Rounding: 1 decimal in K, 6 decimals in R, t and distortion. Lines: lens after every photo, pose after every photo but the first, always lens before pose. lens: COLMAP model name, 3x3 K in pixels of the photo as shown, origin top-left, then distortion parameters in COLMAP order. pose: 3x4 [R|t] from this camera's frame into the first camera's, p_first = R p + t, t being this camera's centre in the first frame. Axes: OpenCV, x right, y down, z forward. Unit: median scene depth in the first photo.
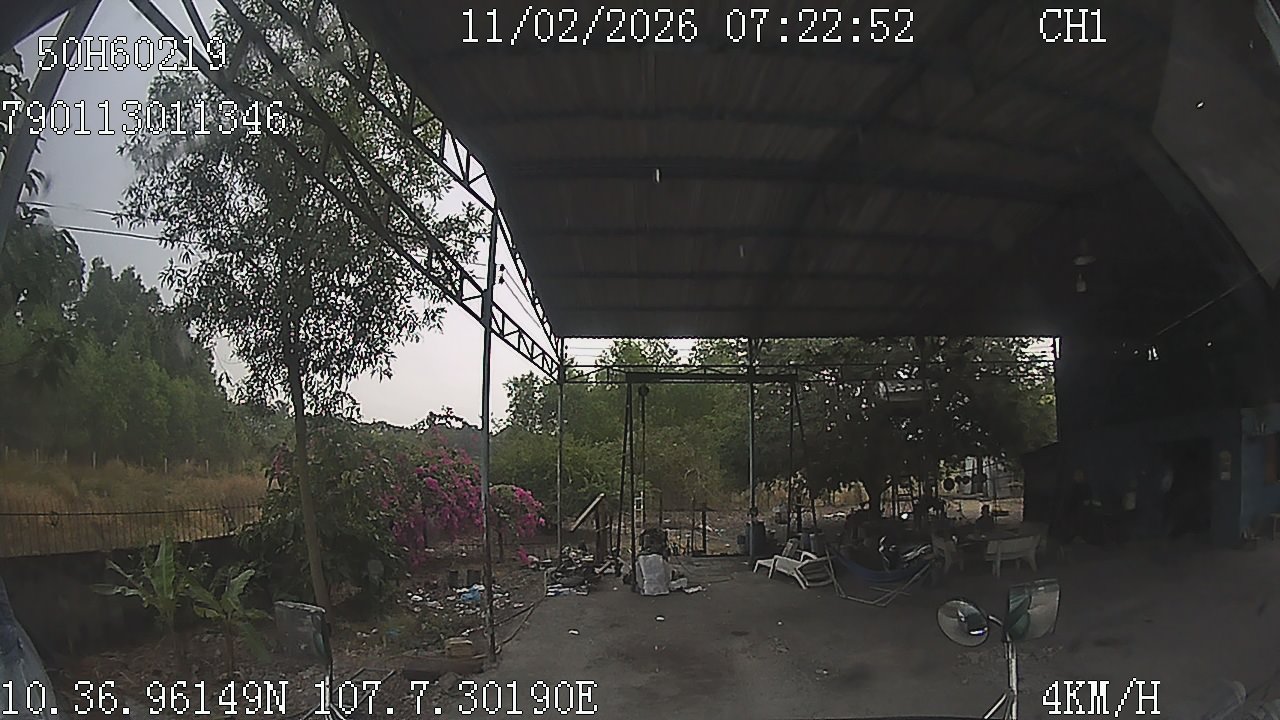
lens RADIAL K [[790.0, 0, 642.3], [0, 790.0, 355.4], [0, 0, 1]] dist [-0.269142, 0.051926]
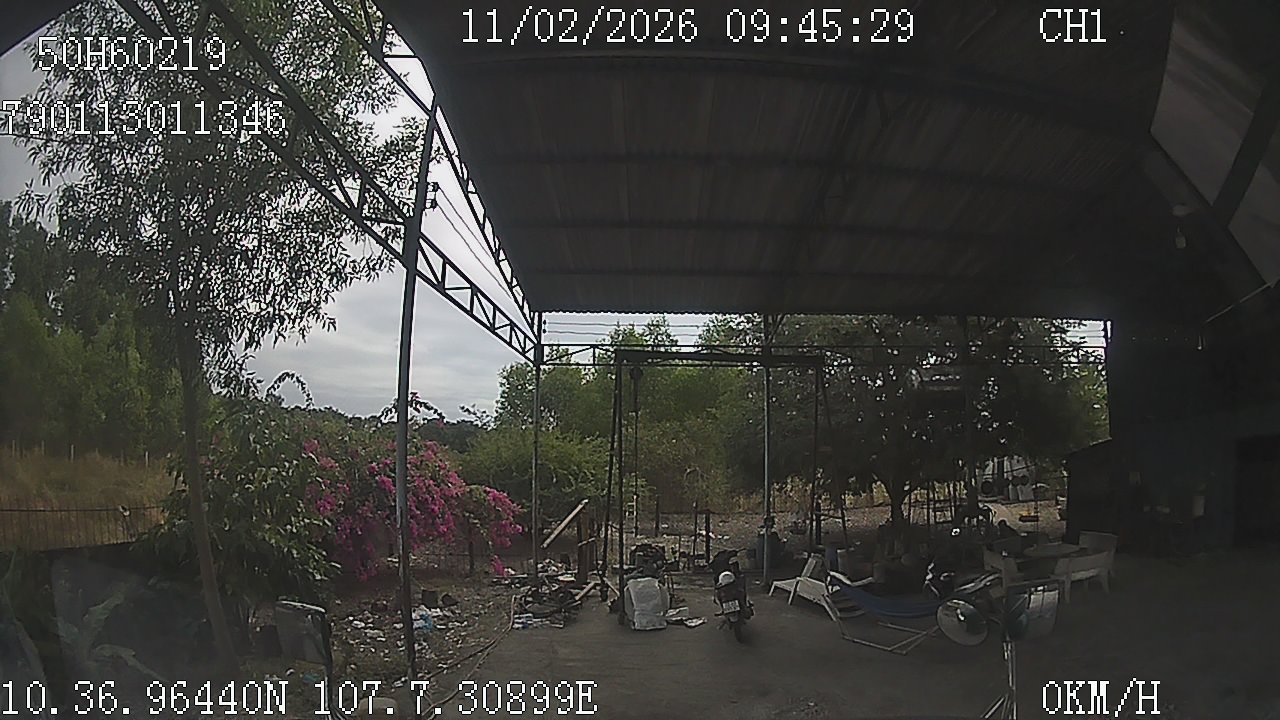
lens RADIAL K [[790.0, 0, 642.0], [0, 790.0, 348.2], [0, 0, 1]] dist [-0.269142, 0.051926]
pose [[0.999968, 0.007494, 0.002877, 0.004876], [-0.007478, 0.999956, -0.005659, 0.025233], [-0.002919, 0.005637, 0.999980, 0.203969]]
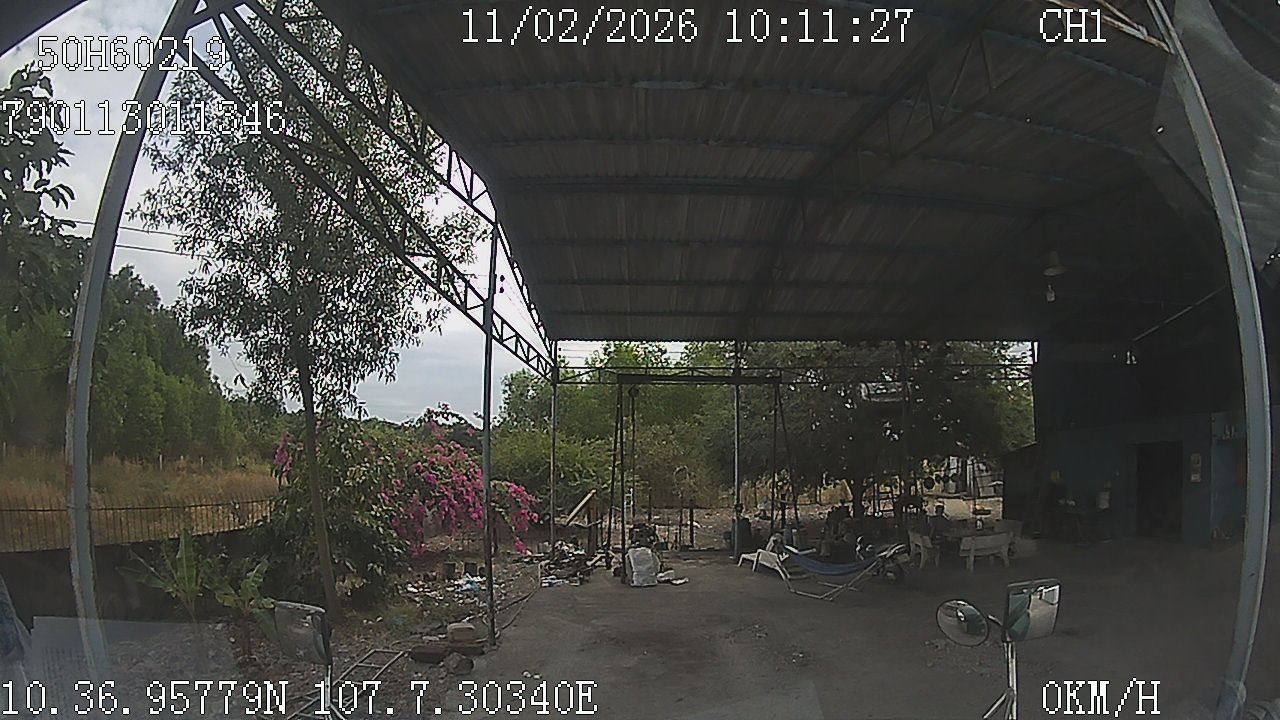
lens RADIAL K [[790.0, 0, 649.7], [0, 790.0, 358.5], [0, 0, 1]] dist [-0.269142, 0.051926]
pose [[0.999762, 0.005165, 0.021181, 0.000537], [-0.005311, 0.999962, 0.006843, -0.007014], [-0.021145, -0.006954, 0.999752, -0.050955]]
